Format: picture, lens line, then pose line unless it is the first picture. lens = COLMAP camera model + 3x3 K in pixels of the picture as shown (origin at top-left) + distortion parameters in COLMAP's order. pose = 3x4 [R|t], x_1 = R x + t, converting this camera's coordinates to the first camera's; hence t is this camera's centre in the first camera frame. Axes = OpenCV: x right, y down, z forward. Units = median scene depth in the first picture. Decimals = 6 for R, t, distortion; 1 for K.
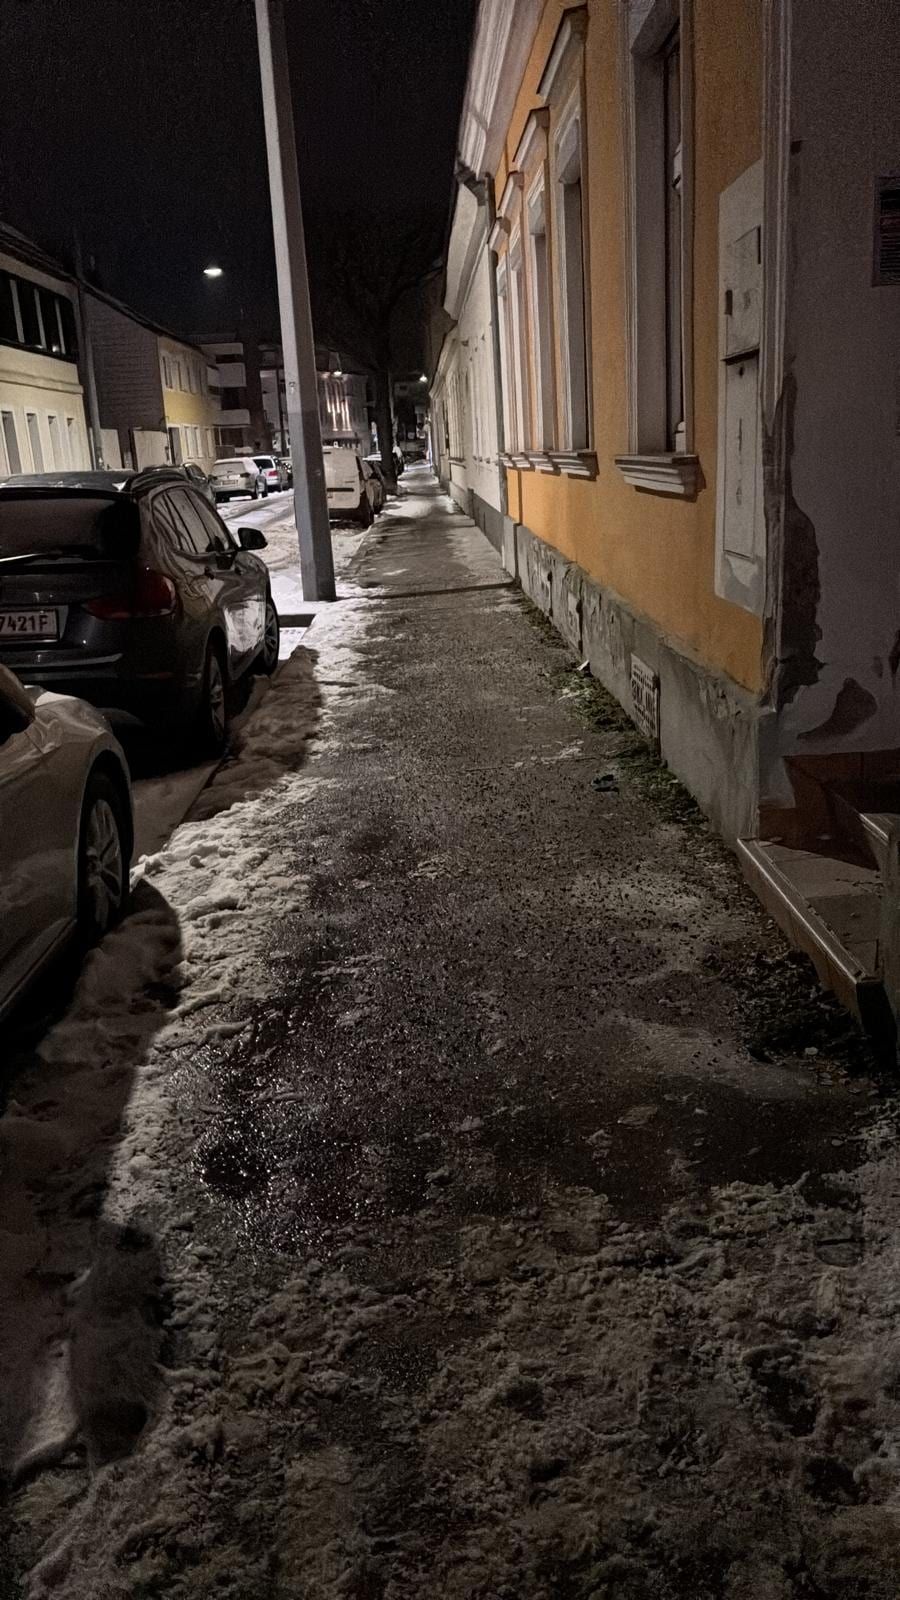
lens RADIAL K [[1253.0, 0, 450.0], [0, 1253.0, 800.0], [0, 0, 1]] dist [-0.004584, -0.002106]
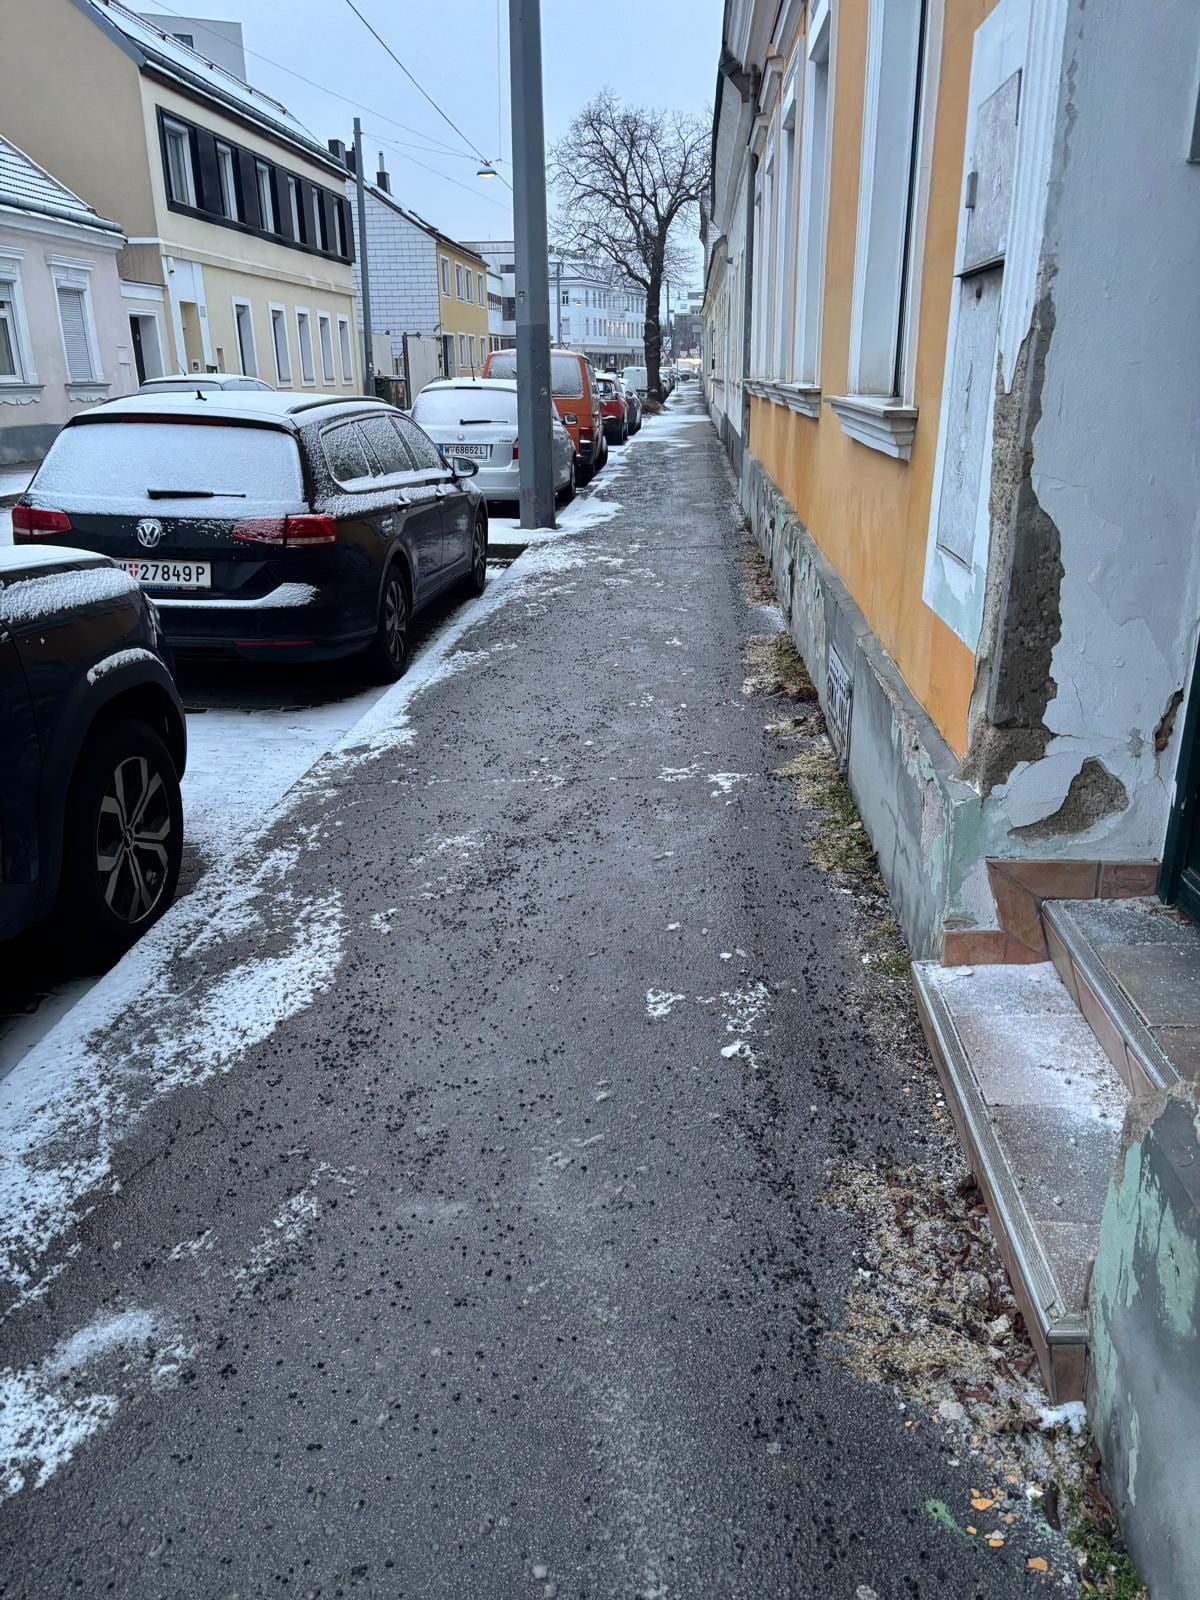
lens RADIAL K [[1193.4, 0, 600.0], [0, 1193.4, 800.0], [0, 0, 1]] dist [0.005706, 0.003642]
pose [[0.994353, 0.071064, -0.078820, 0.091536], [-0.064881, 0.994808, 0.078404, -0.095803], [0.083983, -0.072847, 0.993801, 0.286953]]
